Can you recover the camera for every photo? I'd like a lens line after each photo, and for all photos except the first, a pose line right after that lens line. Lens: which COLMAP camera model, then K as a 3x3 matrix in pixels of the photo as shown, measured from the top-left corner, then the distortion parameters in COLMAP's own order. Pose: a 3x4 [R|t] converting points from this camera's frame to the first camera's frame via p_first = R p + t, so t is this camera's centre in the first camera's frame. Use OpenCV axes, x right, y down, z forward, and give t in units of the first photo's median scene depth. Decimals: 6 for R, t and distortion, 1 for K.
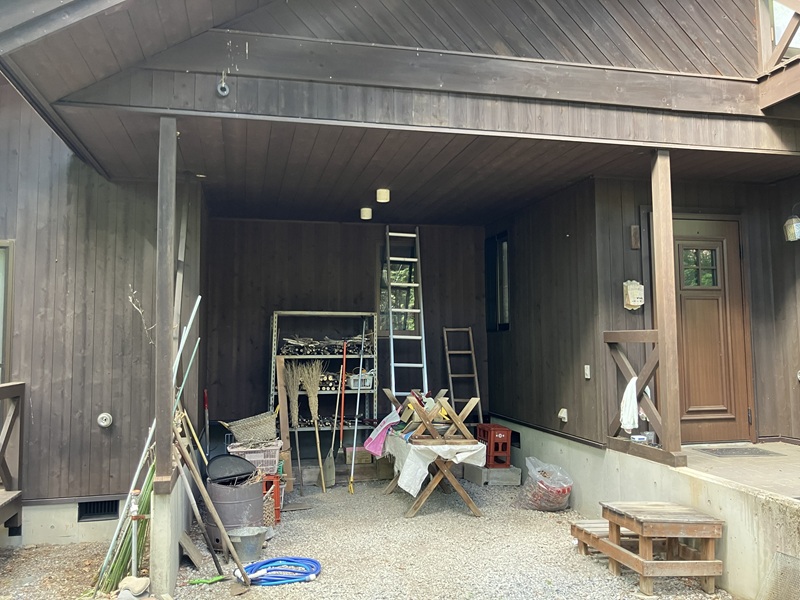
lens RADIAL K [[658.9, 0, 390.6], [0, 658.9, 285.1], [0, 0, 1]] dist [0.055274, -0.080242]
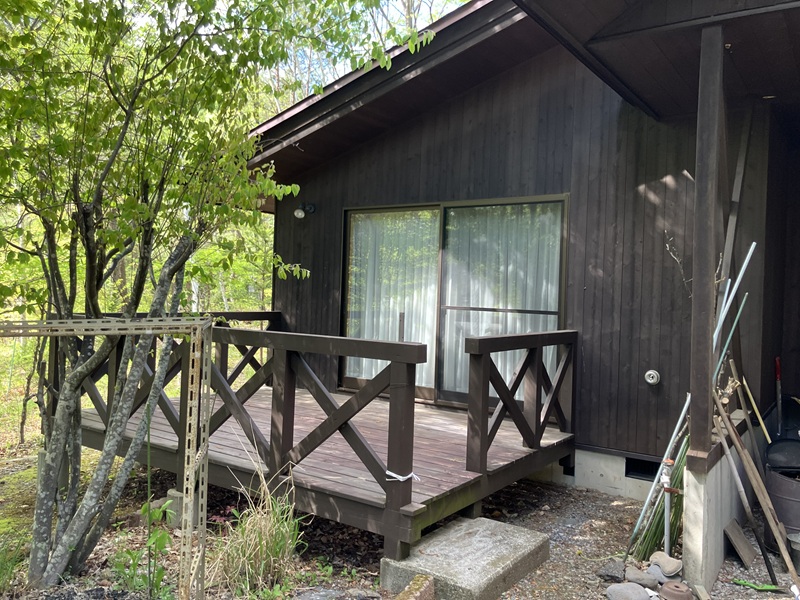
lens RADIAL K [[658.9, 0, 390.6], [0, 658.9, 285.1], [0, 0, 1]] dist [0.055274, -0.080242]
pose [[0.669622, 0.026536, -0.742228, 0.017805], [0.021708, 0.998235, 0.055274, 0.011932], [0.742385, -0.053125, 0.667864, 0.101409]]
